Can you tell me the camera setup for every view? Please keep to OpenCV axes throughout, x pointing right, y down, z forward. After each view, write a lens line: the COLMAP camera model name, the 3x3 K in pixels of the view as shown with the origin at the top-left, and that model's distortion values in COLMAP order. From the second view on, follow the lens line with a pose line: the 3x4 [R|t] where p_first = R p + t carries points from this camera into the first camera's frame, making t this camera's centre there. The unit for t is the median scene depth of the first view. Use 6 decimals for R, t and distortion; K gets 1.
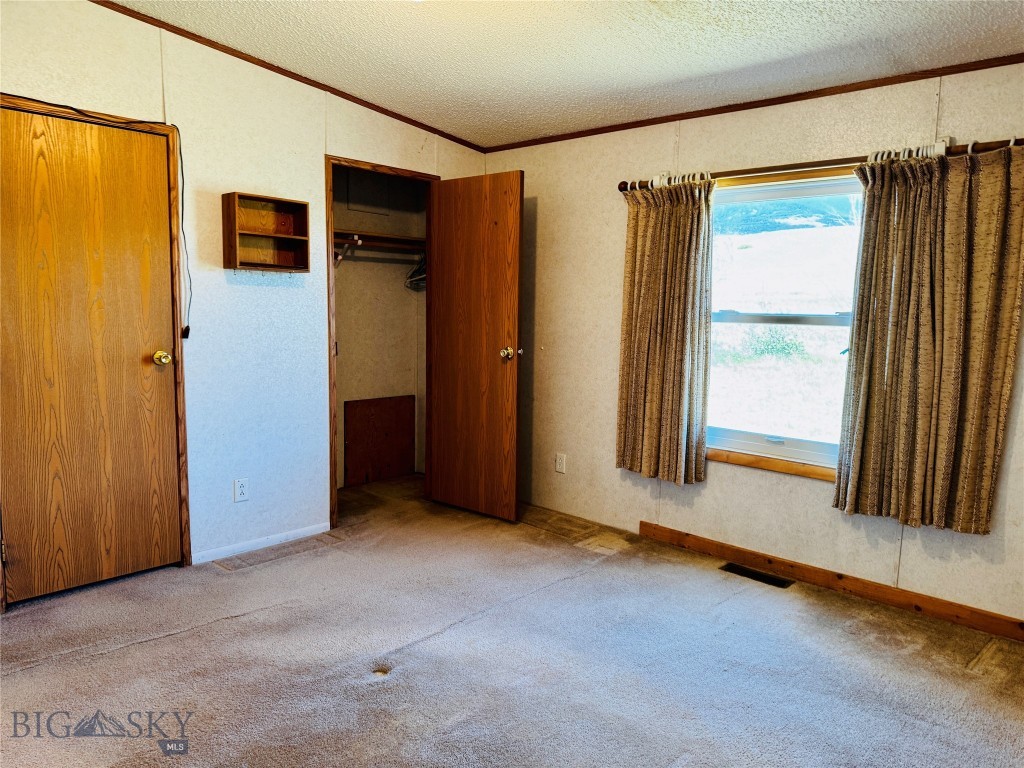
lens RADIAL K [[723.9, 0, 511.4], [0, 723.9, 386.3], [0, 0, 1]] dist [0.021617, -0.005101]
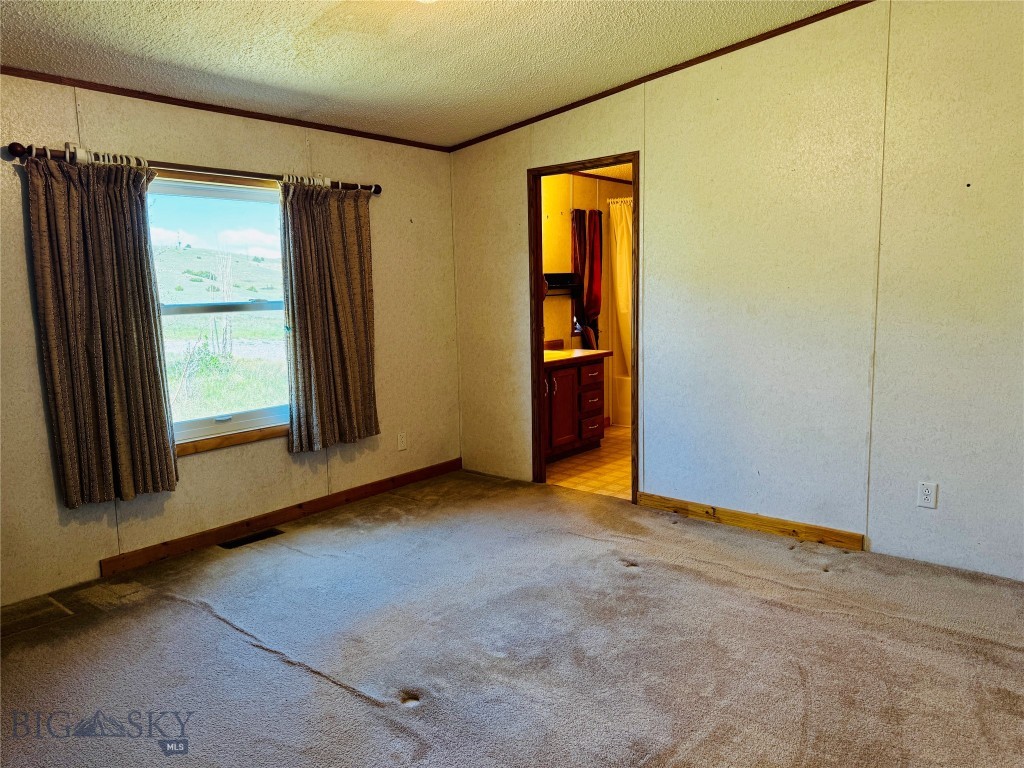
lens RADIAL K [[723.9, 0, 509.6], [0, 723.9, 385.1], [0, 0, 1]] dist [0.021617, -0.005101]
pose [[-0.052428, -0.155881, 0.986384, -0.741681], [0.144492, 0.976164, 0.161946, -0.092141], [-0.988116, 0.151015, -0.028654, 0.606355]]
